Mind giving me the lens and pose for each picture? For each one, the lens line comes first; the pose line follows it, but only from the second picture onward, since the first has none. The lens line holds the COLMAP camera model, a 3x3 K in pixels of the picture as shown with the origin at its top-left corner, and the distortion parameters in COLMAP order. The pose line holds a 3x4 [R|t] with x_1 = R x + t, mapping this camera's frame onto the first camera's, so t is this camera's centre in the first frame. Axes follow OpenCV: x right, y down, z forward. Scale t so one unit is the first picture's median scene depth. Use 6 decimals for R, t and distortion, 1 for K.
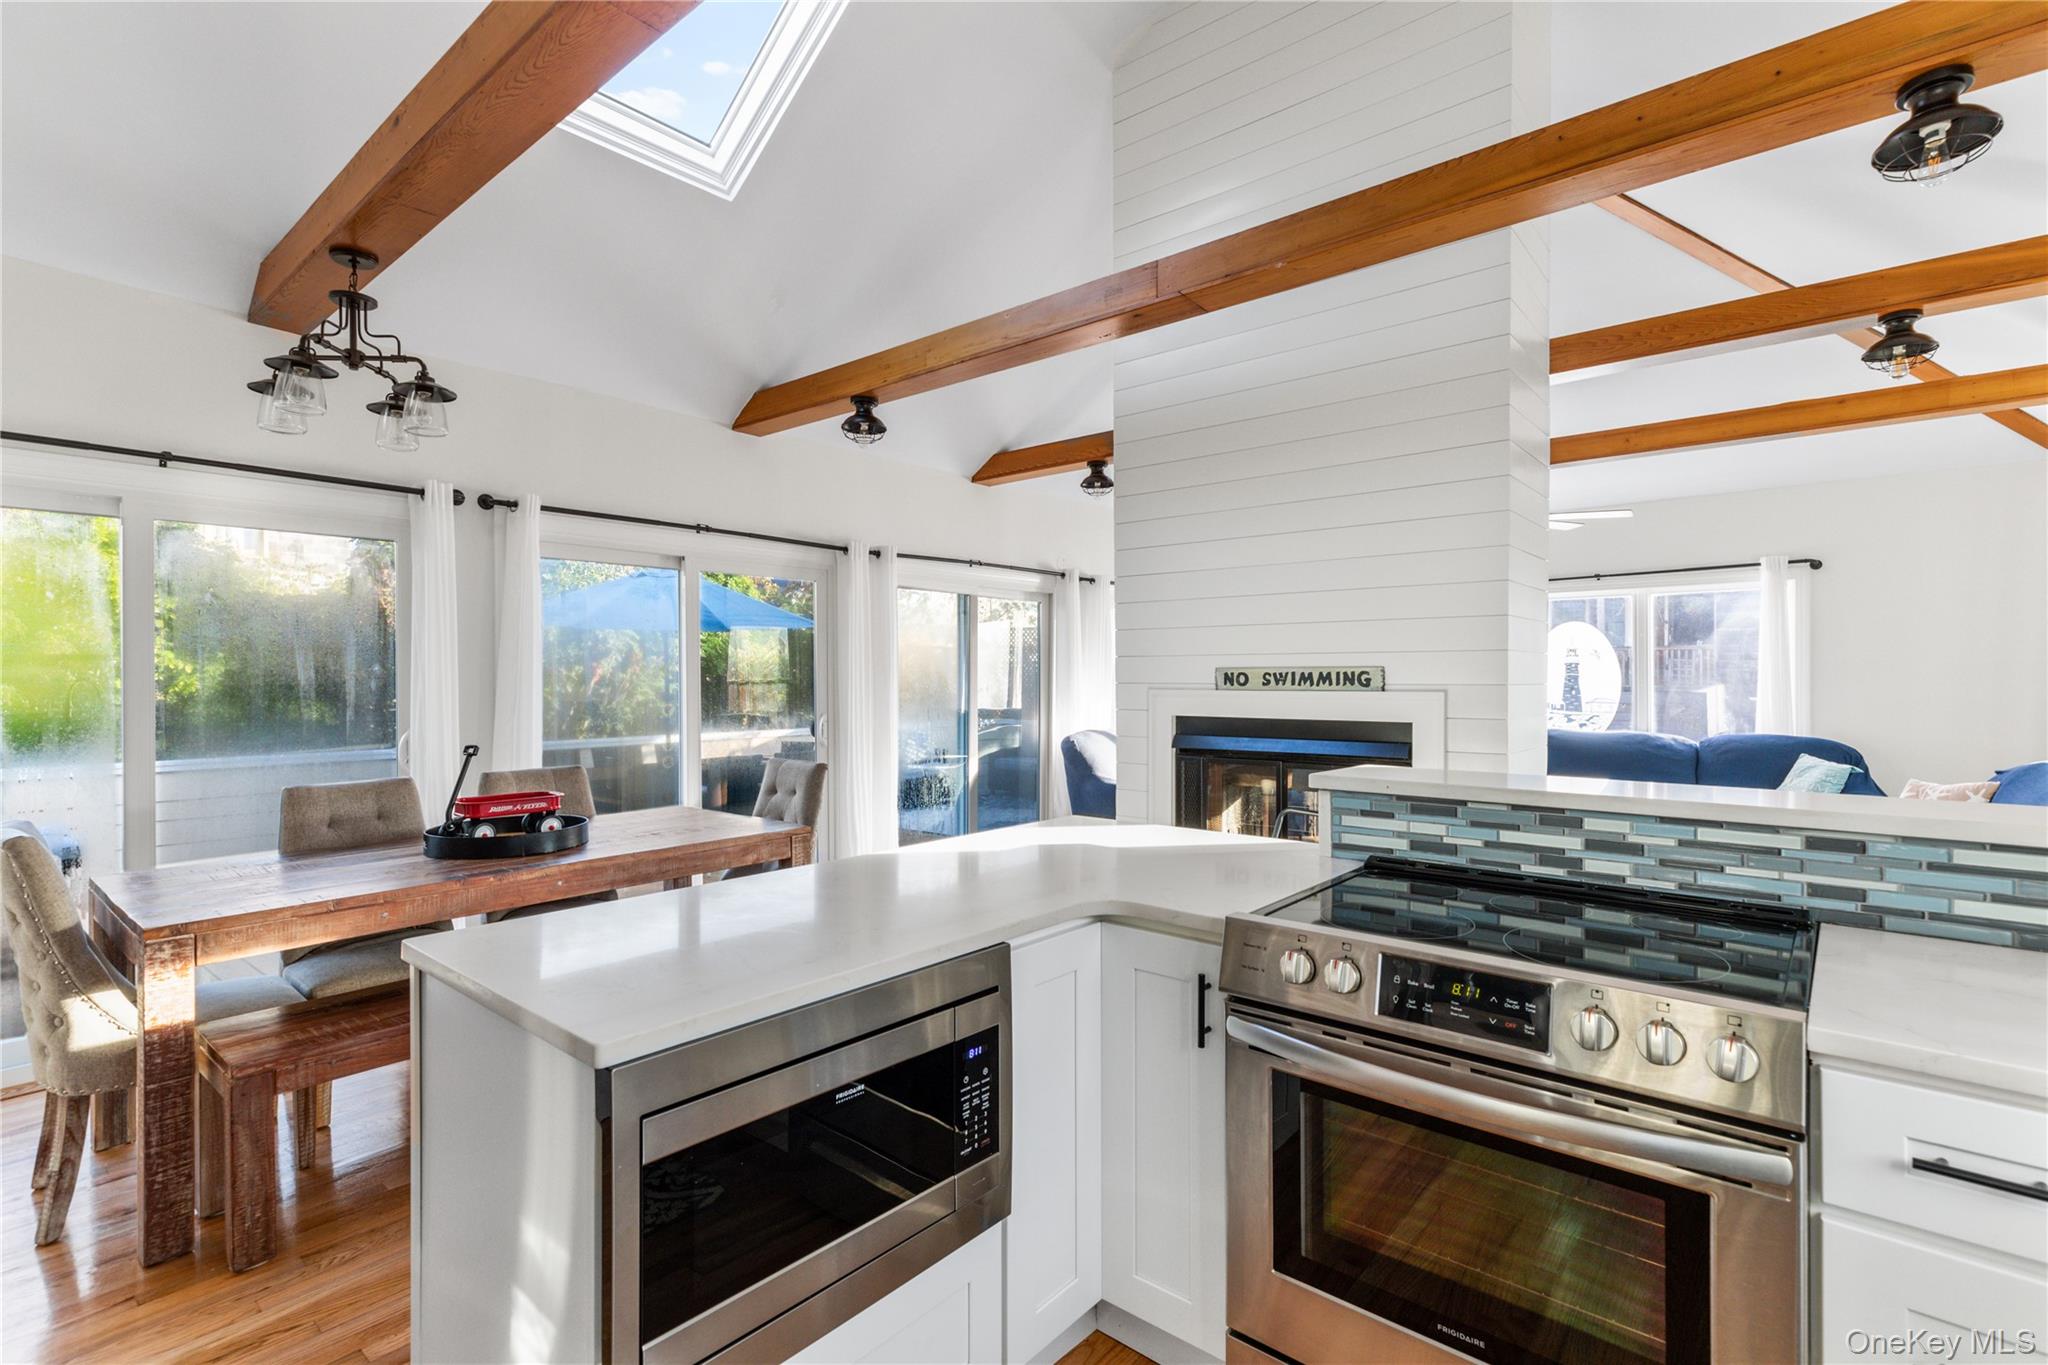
lens RADIAL K [[955.8, 0, 1024.0], [0, 955.8, 682.5], [0, 0, 1]] dist [0.000210, -0.000678]
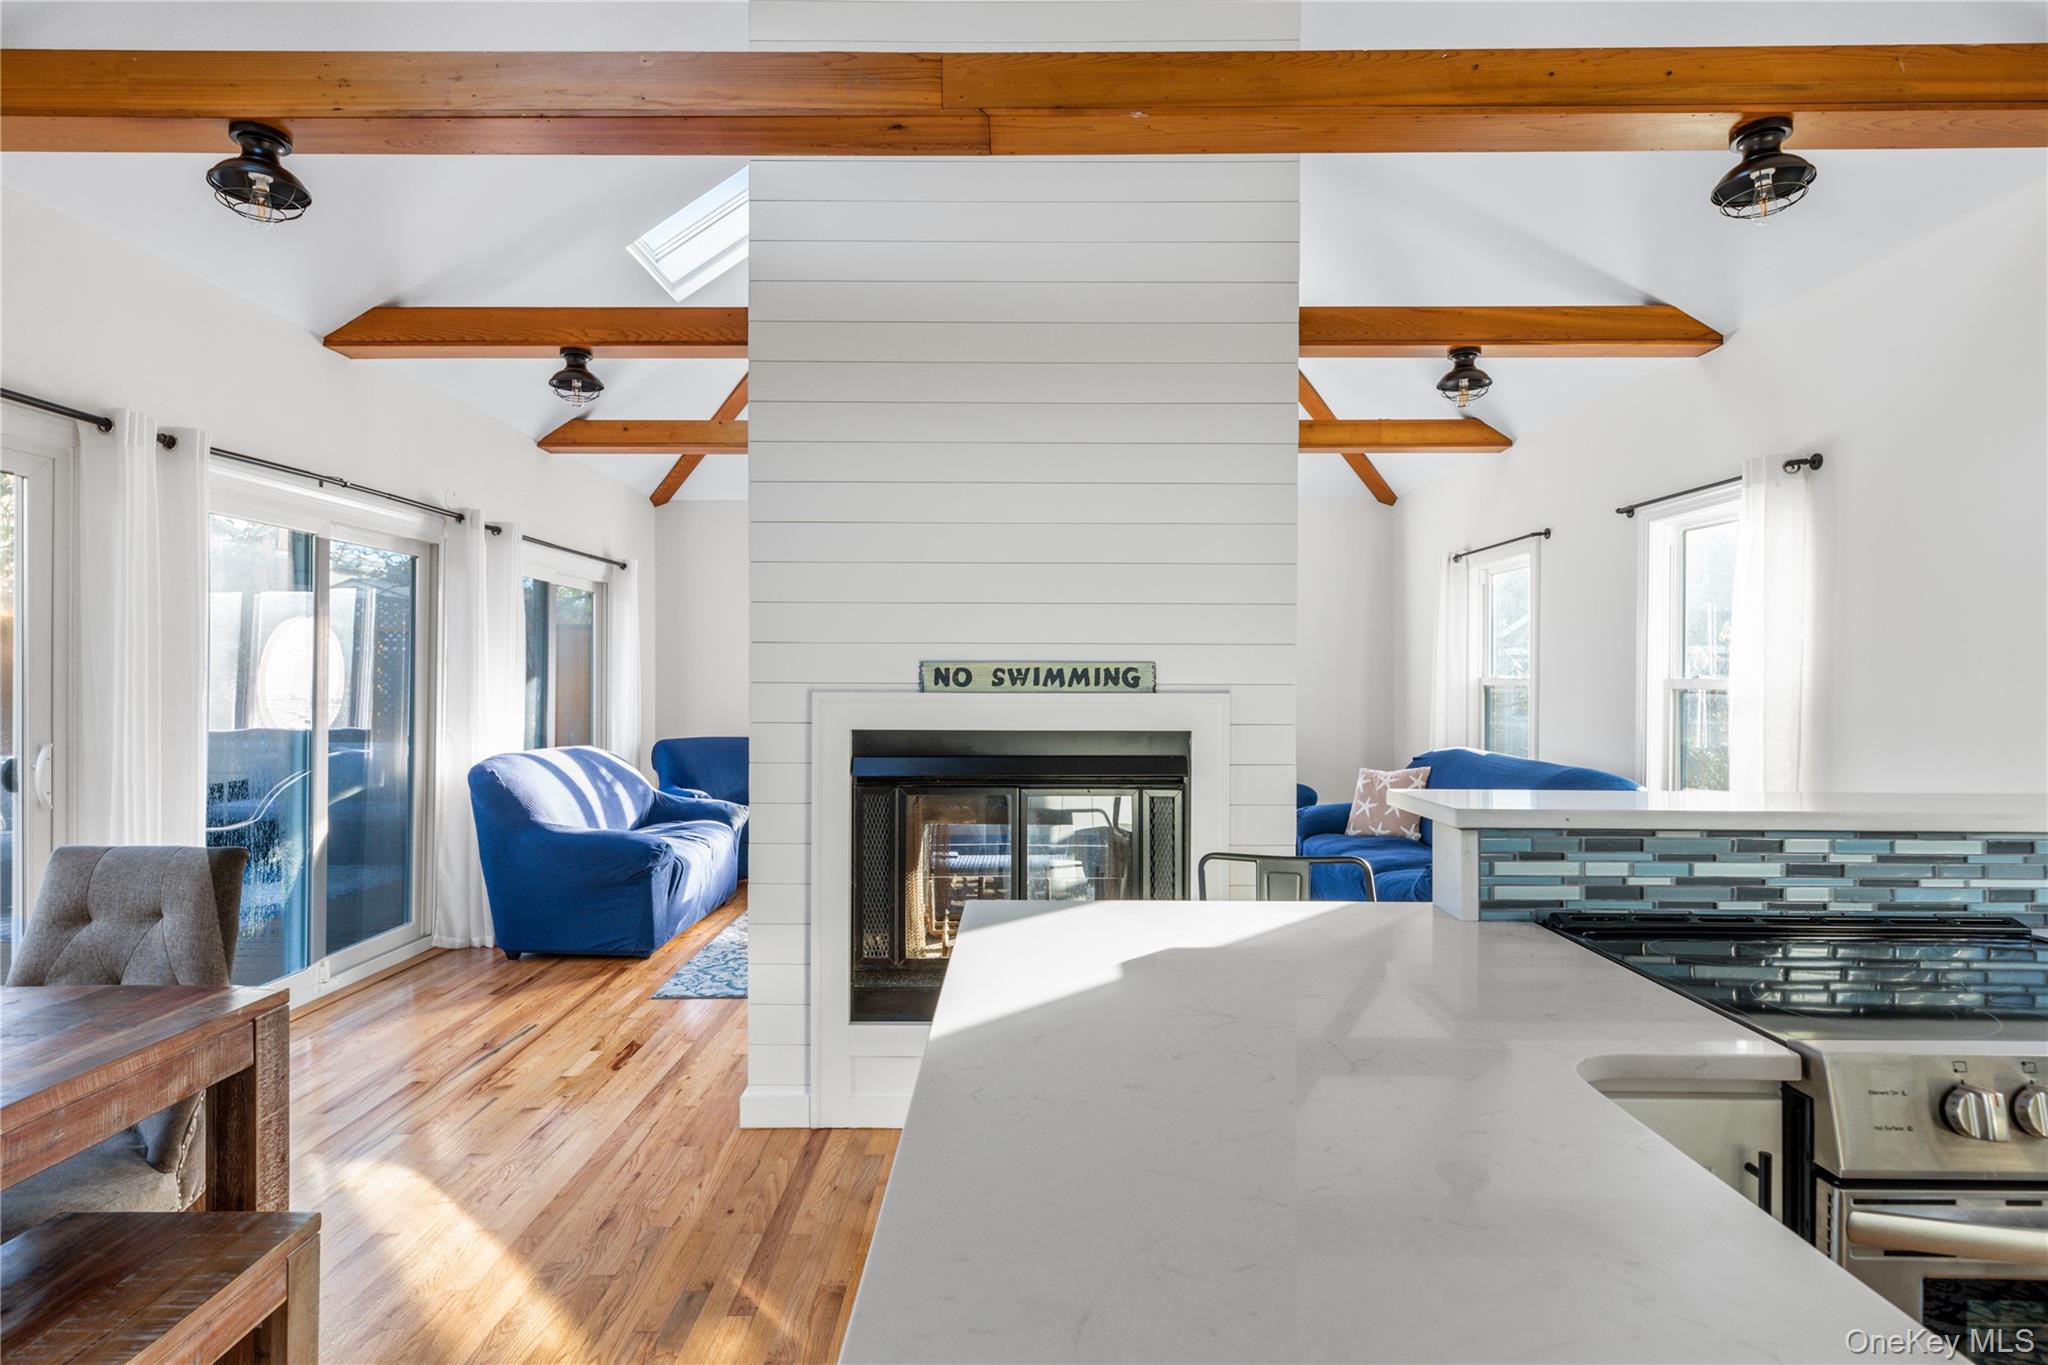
lens RADIAL K [[1100.7, 0, 1020.3], [0, 1100.7, 676.9], [0, 0, 1]] dist [0.002455, 0.000393]
pose [[0.764321, 0.003671, 0.644826, -0.320743], [-0.000477, 0.999987, -0.005128, 0.000611], [-0.644836, 0.003612, 0.764312, 0.381279]]
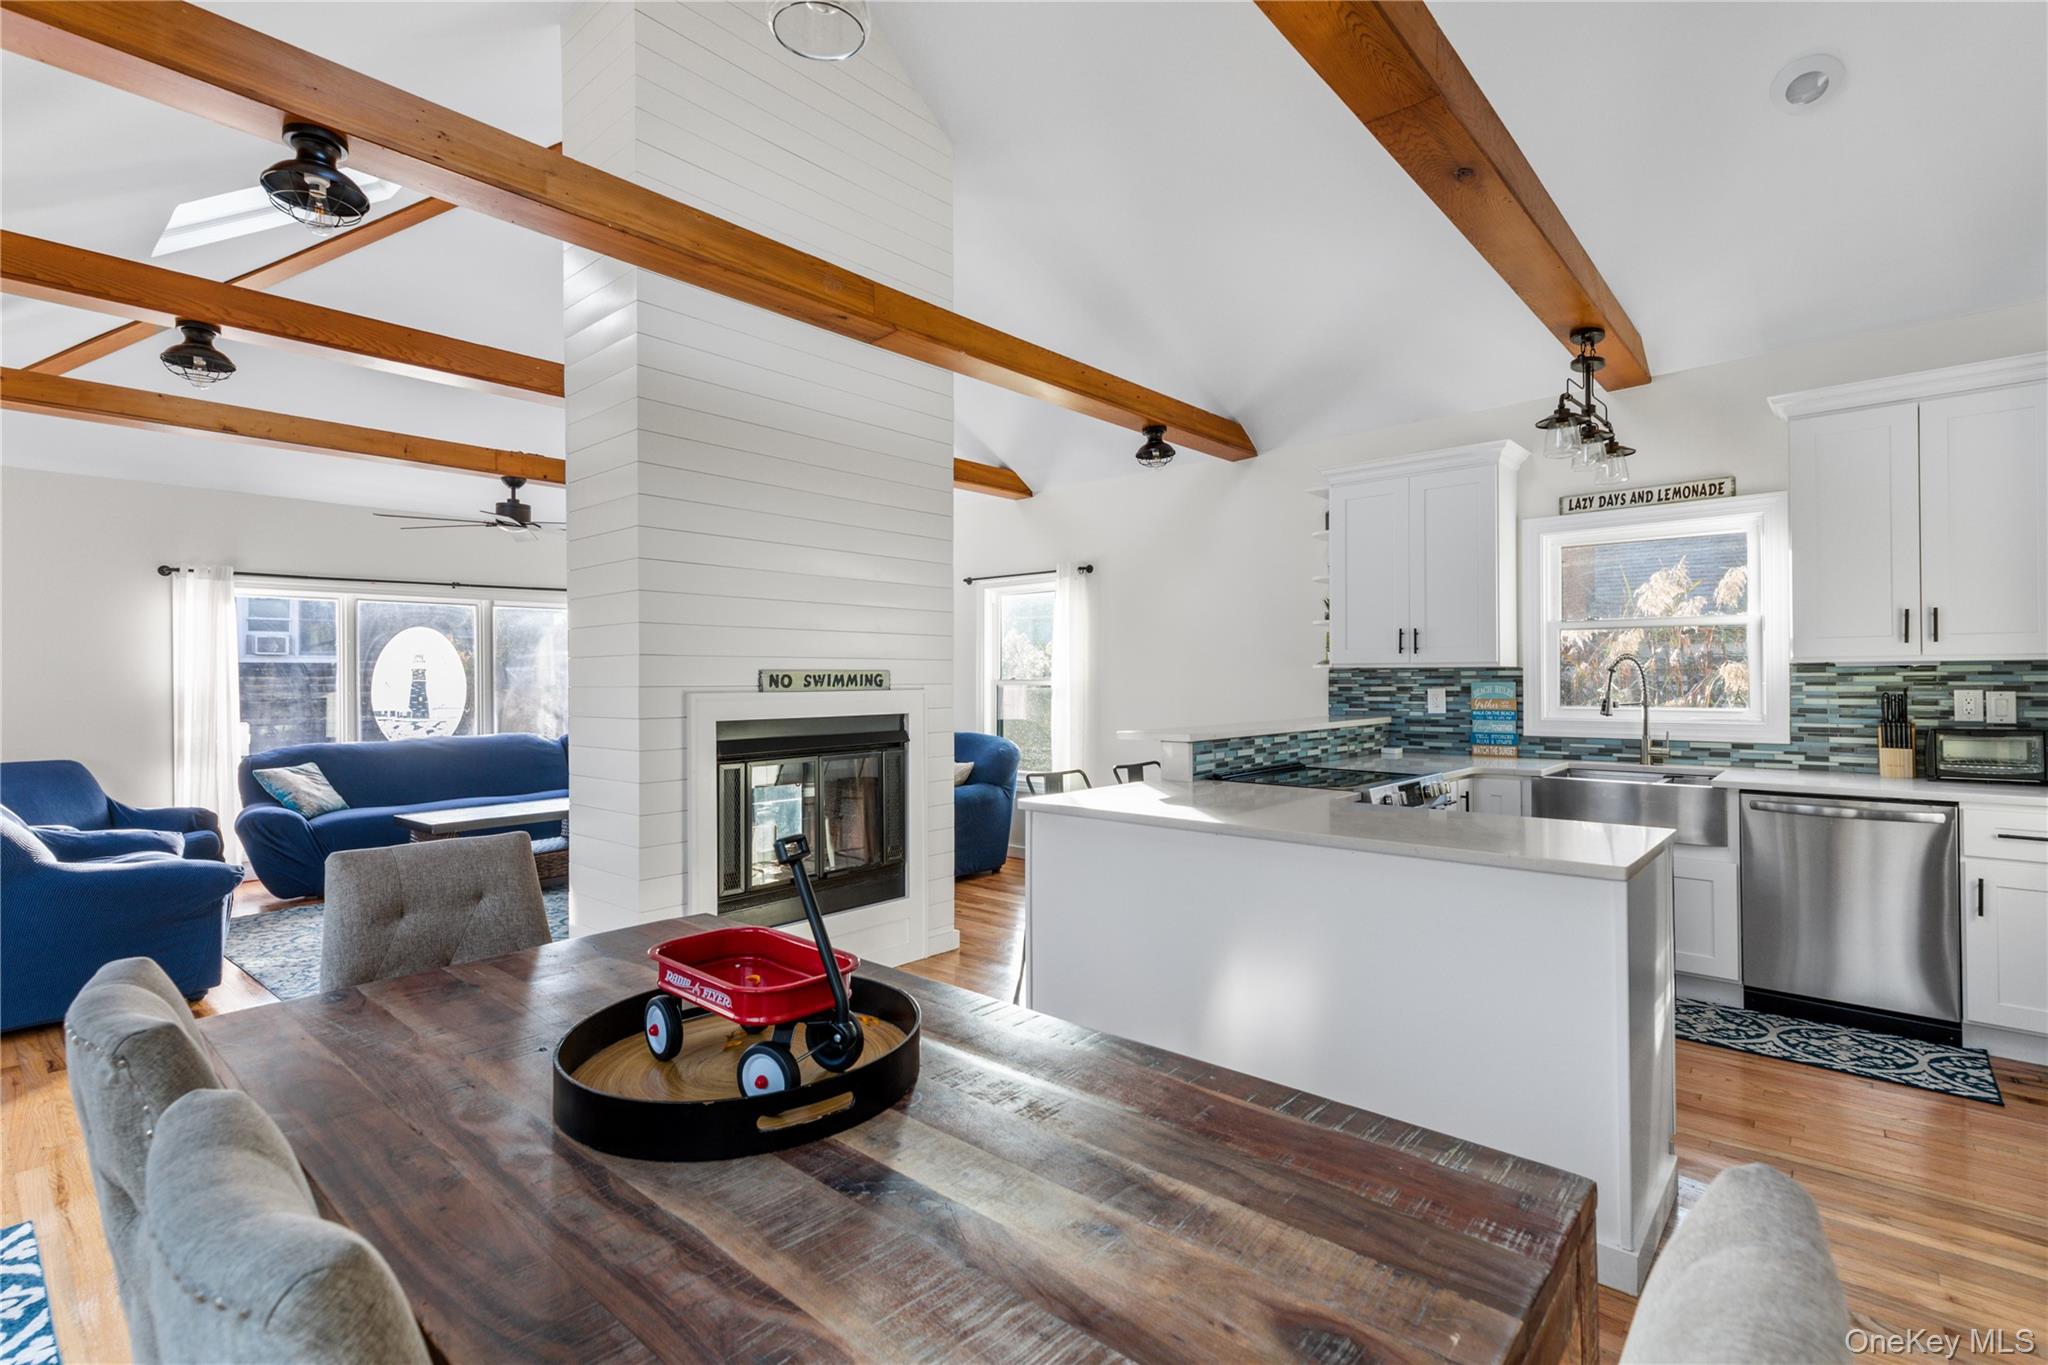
lens RADIAL K [[955.8, 0, 1024.0], [0, 955.8, 682.5], [0, 0, 1]] dist [0.000210, -0.000678]
pose [[0.012120, -0.000897, 0.999926, -0.919491], [0.011824, 0.999930, 0.000754, 0.000223], [-0.999857, 0.011814, 0.012129, 0.839382]]
